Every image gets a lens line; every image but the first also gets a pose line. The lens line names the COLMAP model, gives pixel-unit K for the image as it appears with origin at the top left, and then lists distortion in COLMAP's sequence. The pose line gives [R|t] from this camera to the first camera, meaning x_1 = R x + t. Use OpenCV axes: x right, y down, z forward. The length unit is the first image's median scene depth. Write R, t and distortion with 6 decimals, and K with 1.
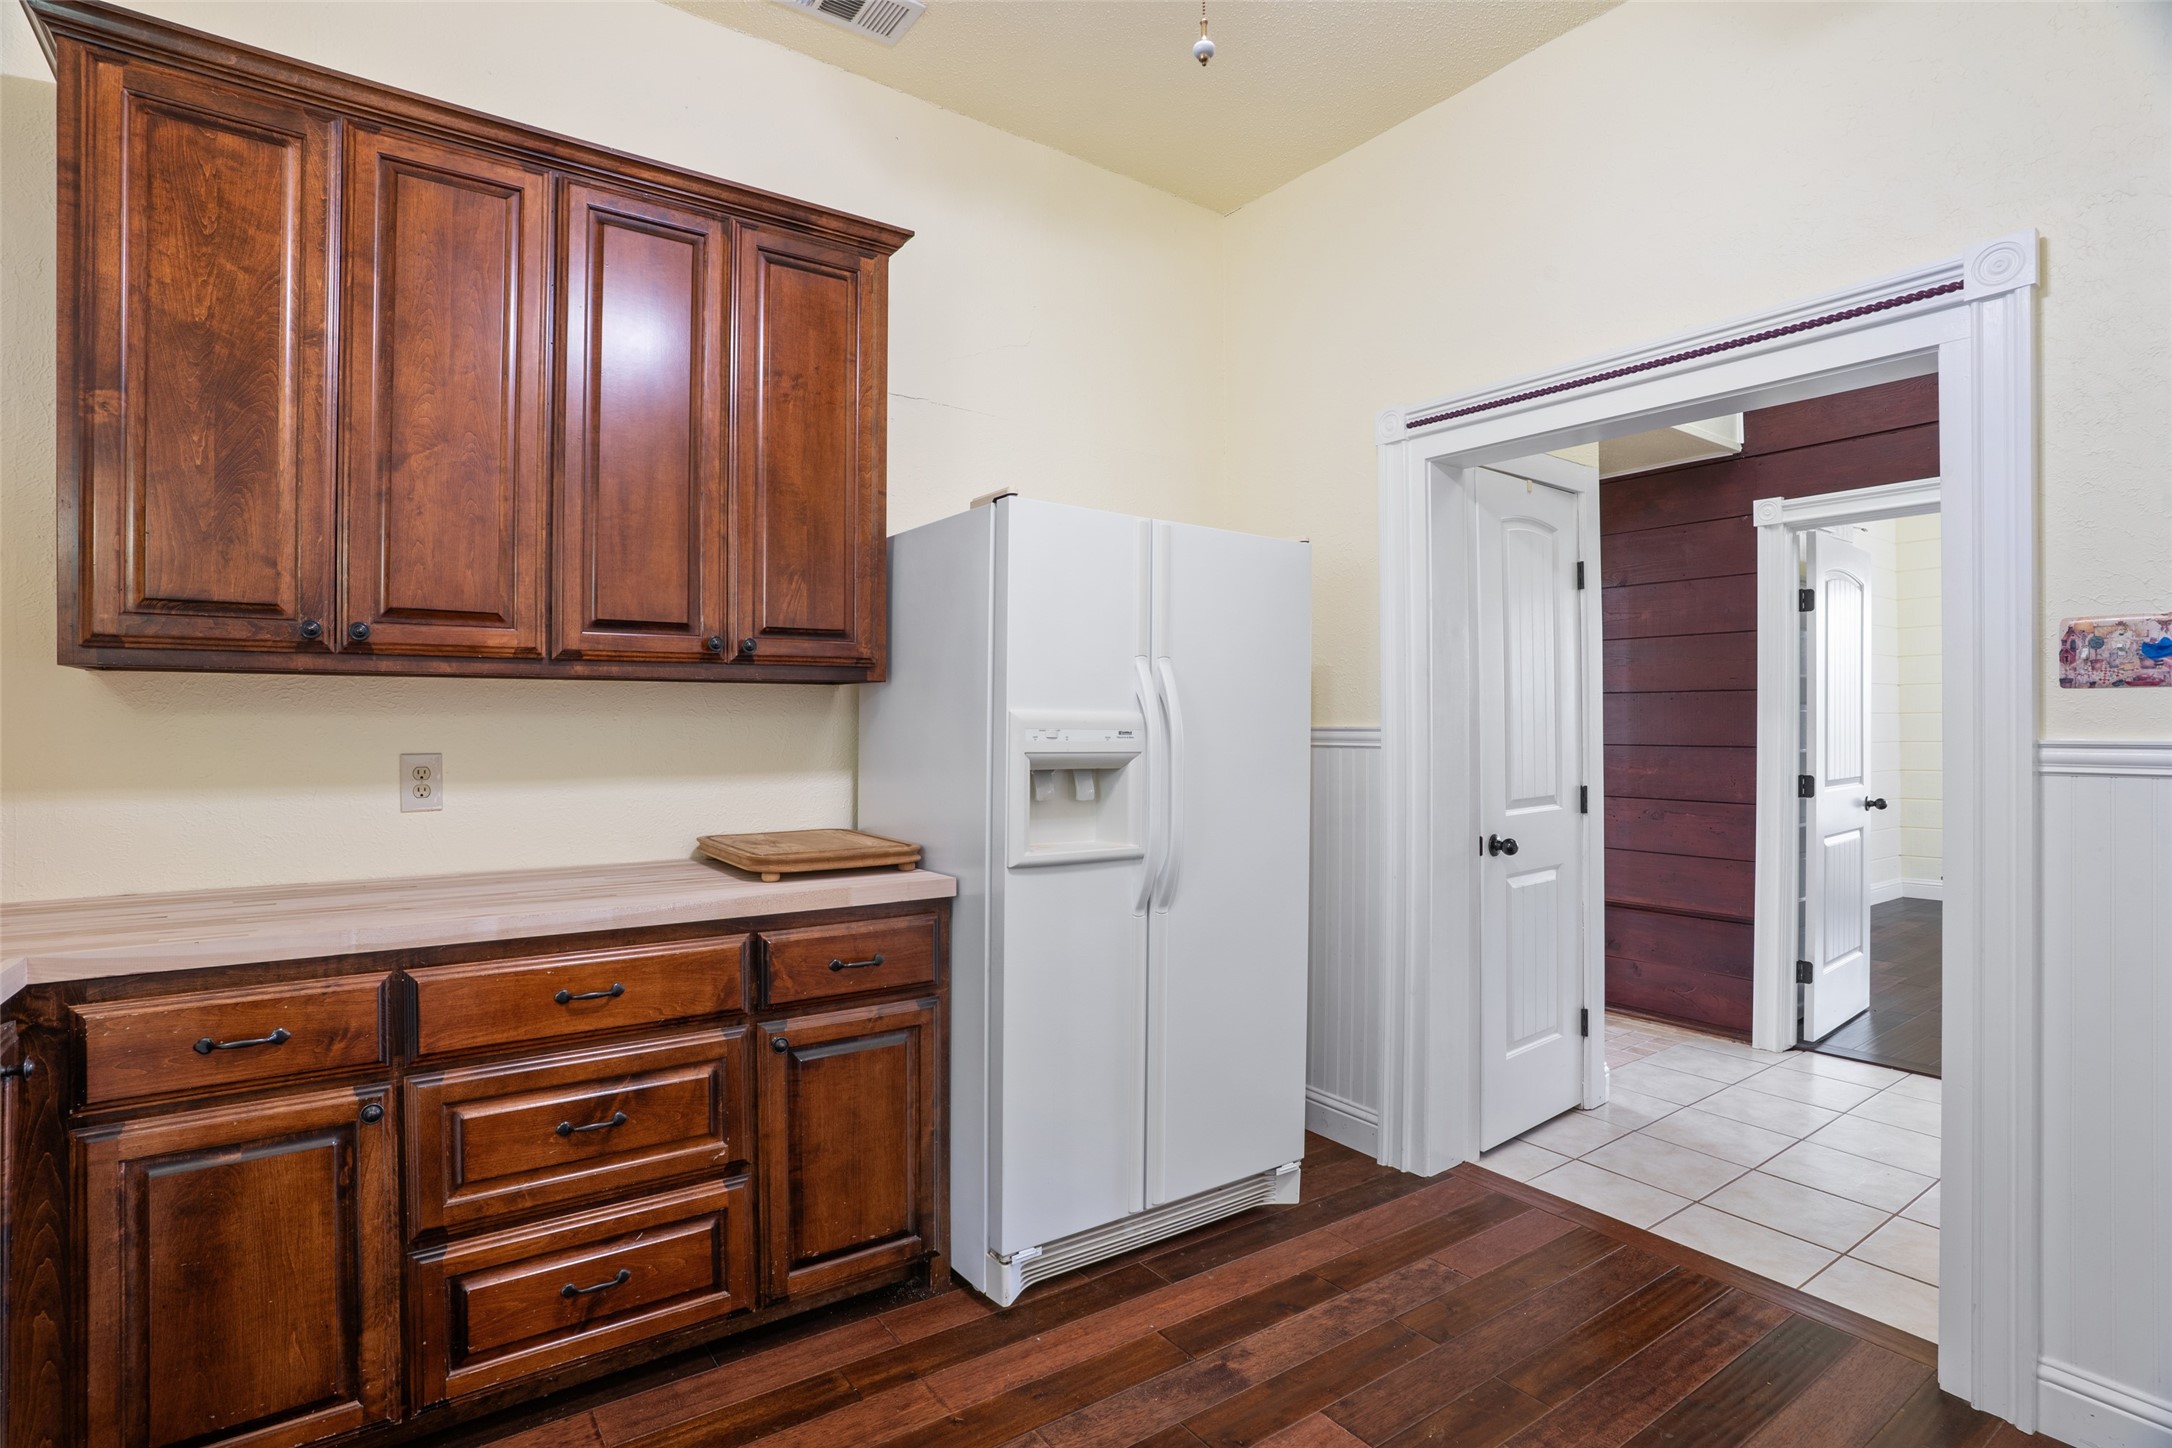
lens RADIAL K [[1057.6, 0, 1087.8], [0, 1057.6, 714.8], [0, 0, 1]] dist [-0.050216, 0.010621]
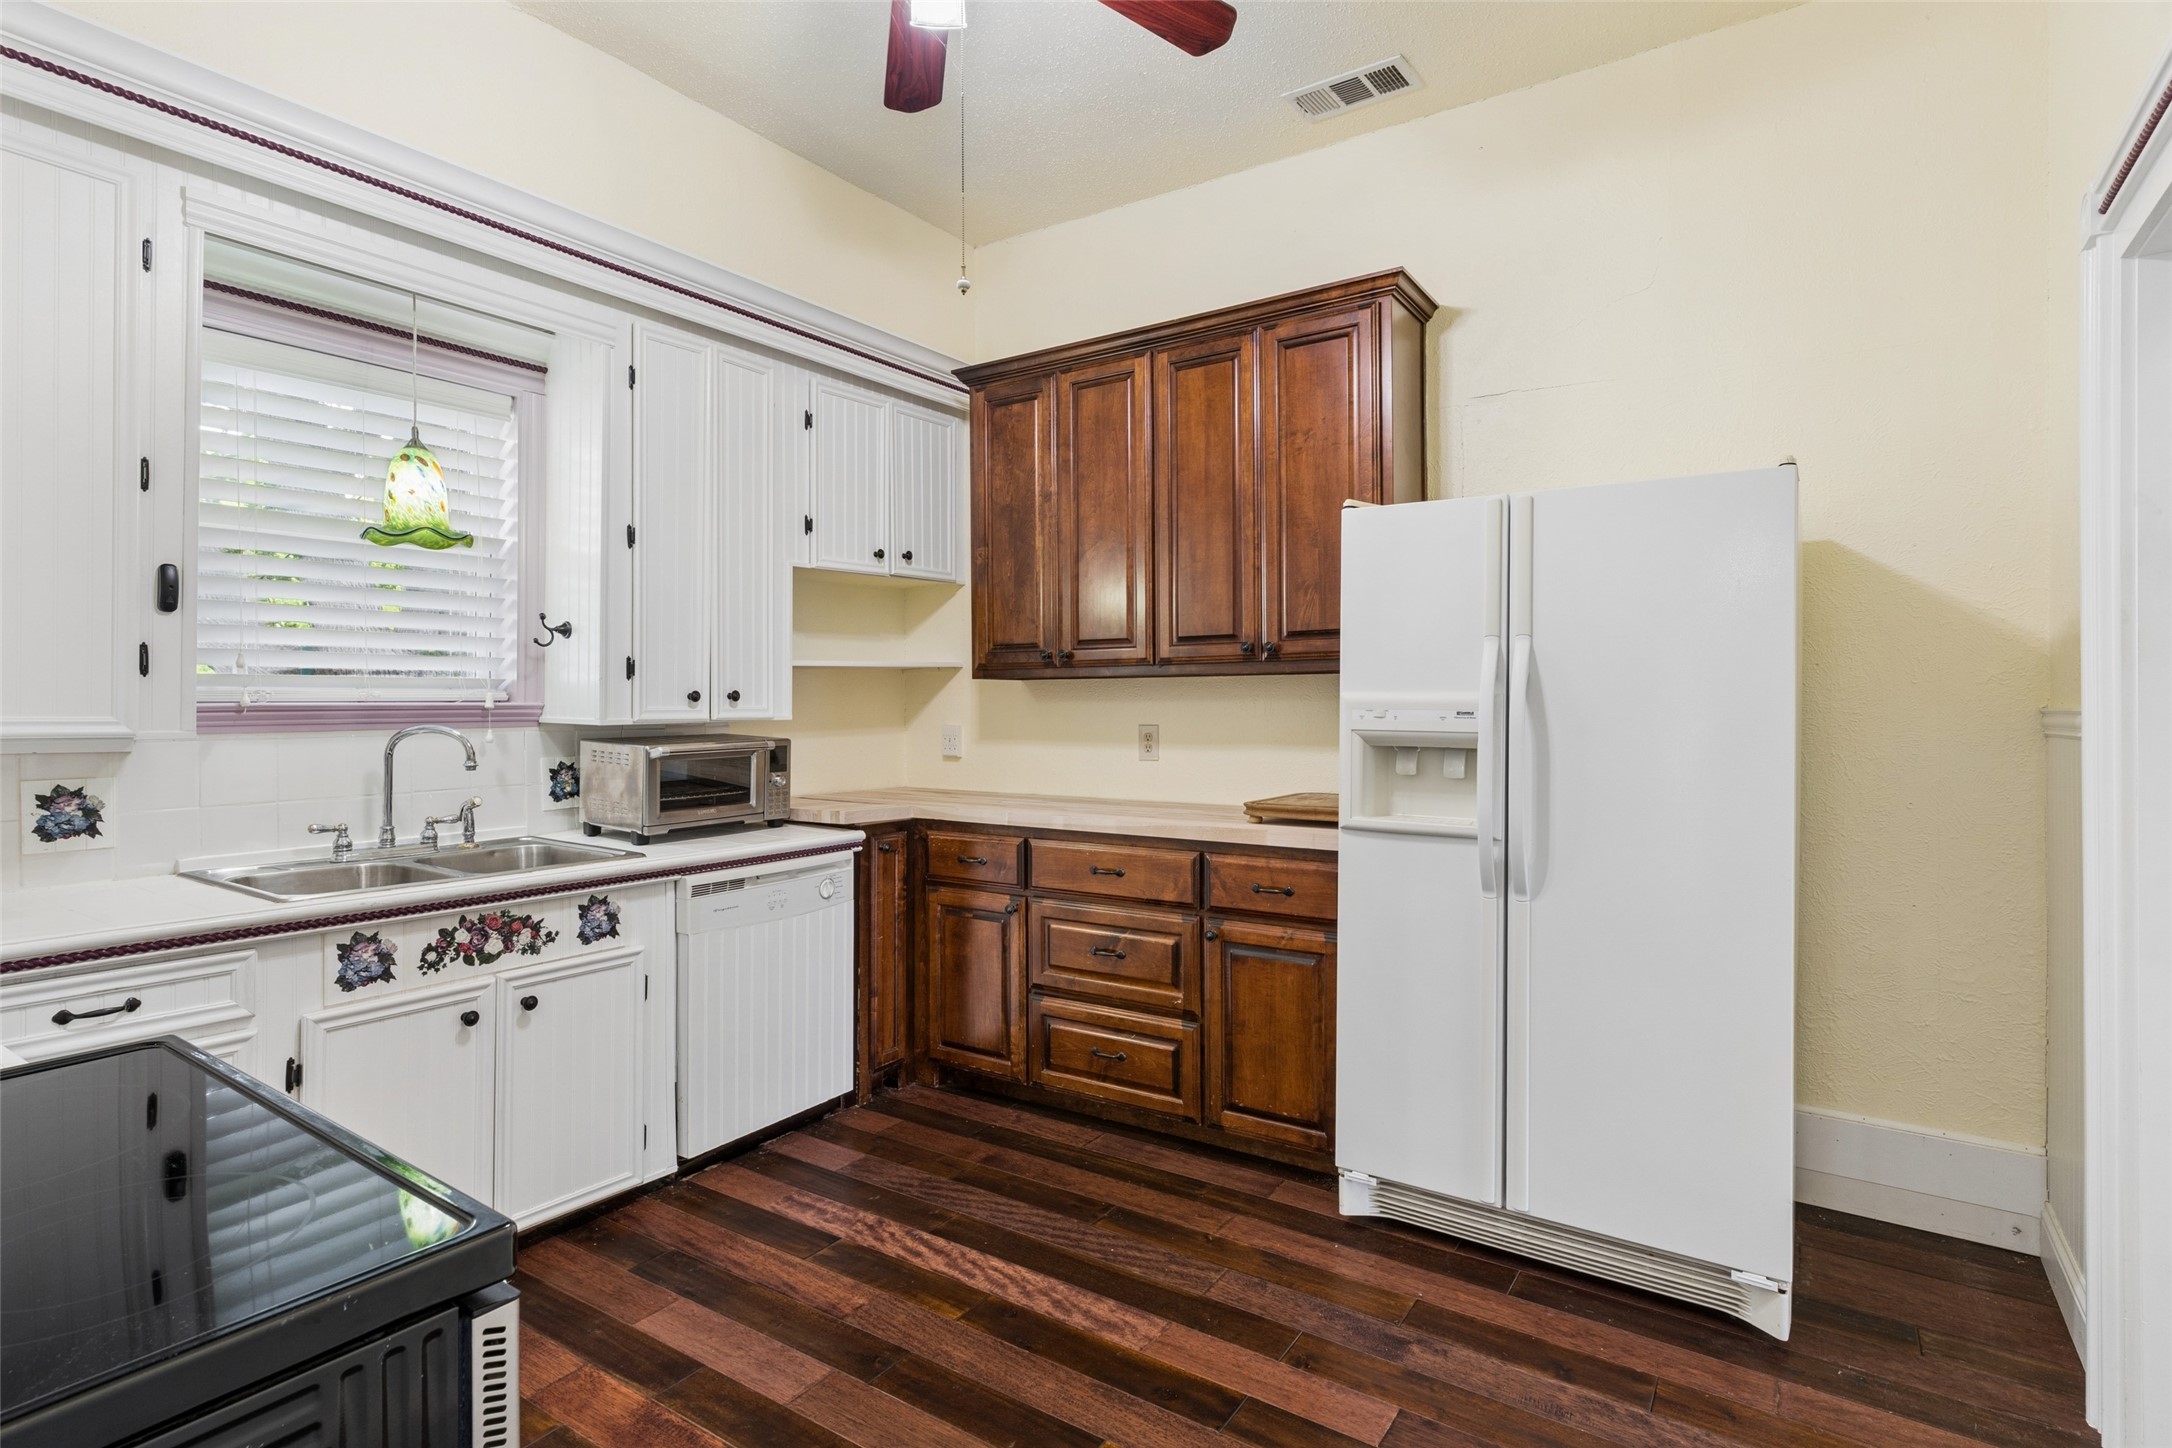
lens RADIAL K [[1077.4, 0, 1092.9], [0, 1077.4, 703.0], [0, 0, 1]] dist [0.000965, -0.000545]
pose [[0.362259, -0.009732, -0.932027, 0.975083], [0.005074, 0.999951, -0.008469, 0.017651], [0.932064, -0.001661, 0.362291, 0.335664]]
